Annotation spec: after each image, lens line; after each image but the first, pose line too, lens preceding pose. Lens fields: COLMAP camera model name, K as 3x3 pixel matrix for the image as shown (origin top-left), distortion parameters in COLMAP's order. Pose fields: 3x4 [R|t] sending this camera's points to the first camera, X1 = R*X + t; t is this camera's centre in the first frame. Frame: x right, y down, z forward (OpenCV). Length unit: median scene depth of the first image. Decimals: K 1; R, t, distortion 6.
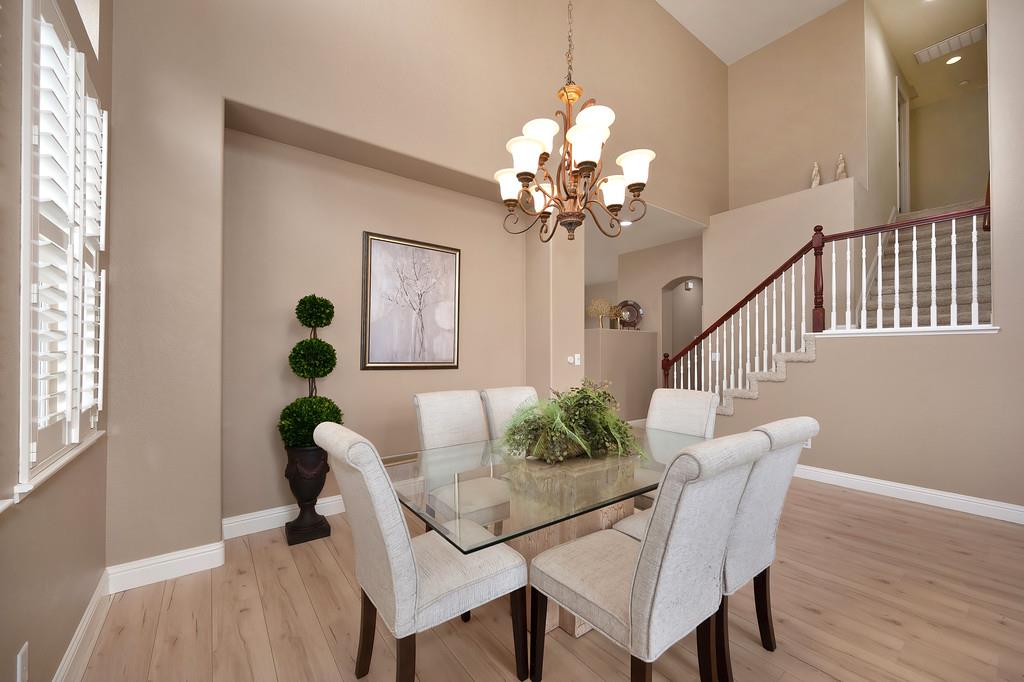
lens RADIAL K [[402.1, 0, 516.2], [0, 402.1, 344.4], [0, 0, 1]] dist [0.000712, -0.000522]
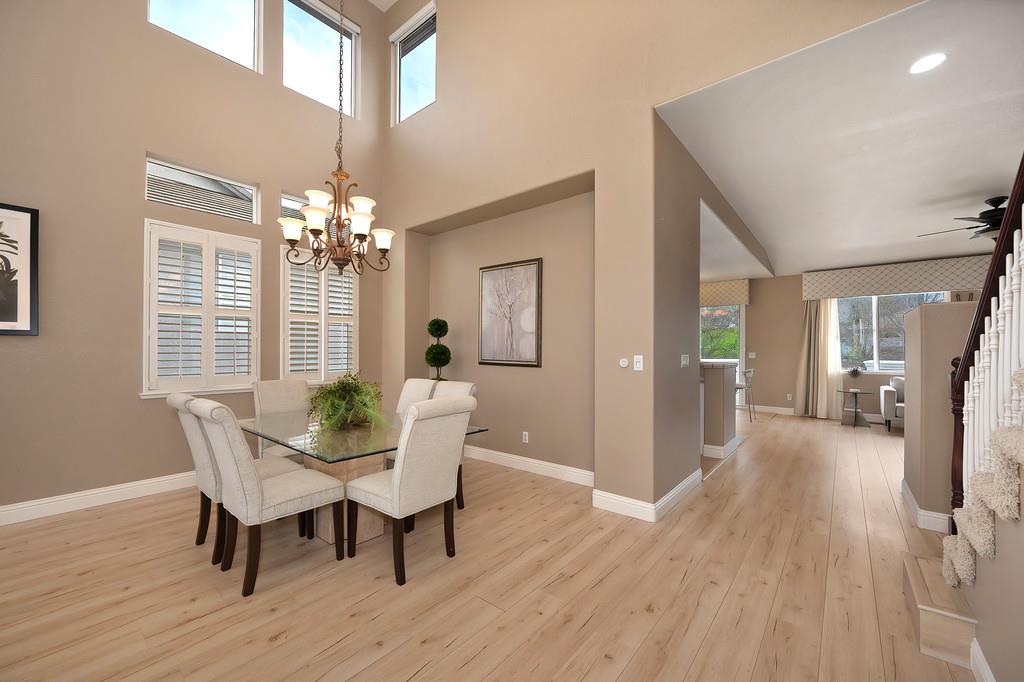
lens RADIAL K [[402.1, 0, 517.8], [0, 402.1, 345.7], [0, 0, 1]] dist [0.000712, -0.000522]
pose [[0.231713, -0.010921, -0.972723, 1.051648], [0.017721, 0.999818, -0.007004, 0.009611], [0.972623, -0.015615, 0.231865, 0.795904]]
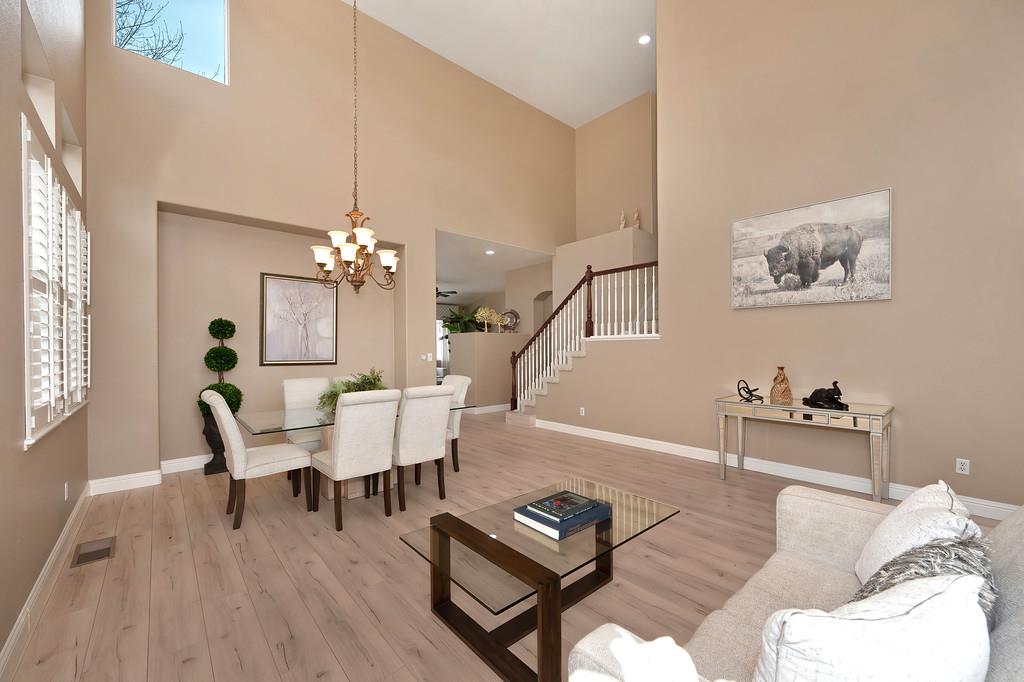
lens RADIAL K [[402.1, 0, 512.5], [0, 402.1, 345.0], [0, 0, 1]] dist [0.000712, -0.000522]
pose [[0.997238, -0.007498, 0.073891, 0.433640], [0.006750, 0.999923, 0.010375, -0.023643], [-0.073964, -0.009847, 0.997212, -0.546788]]
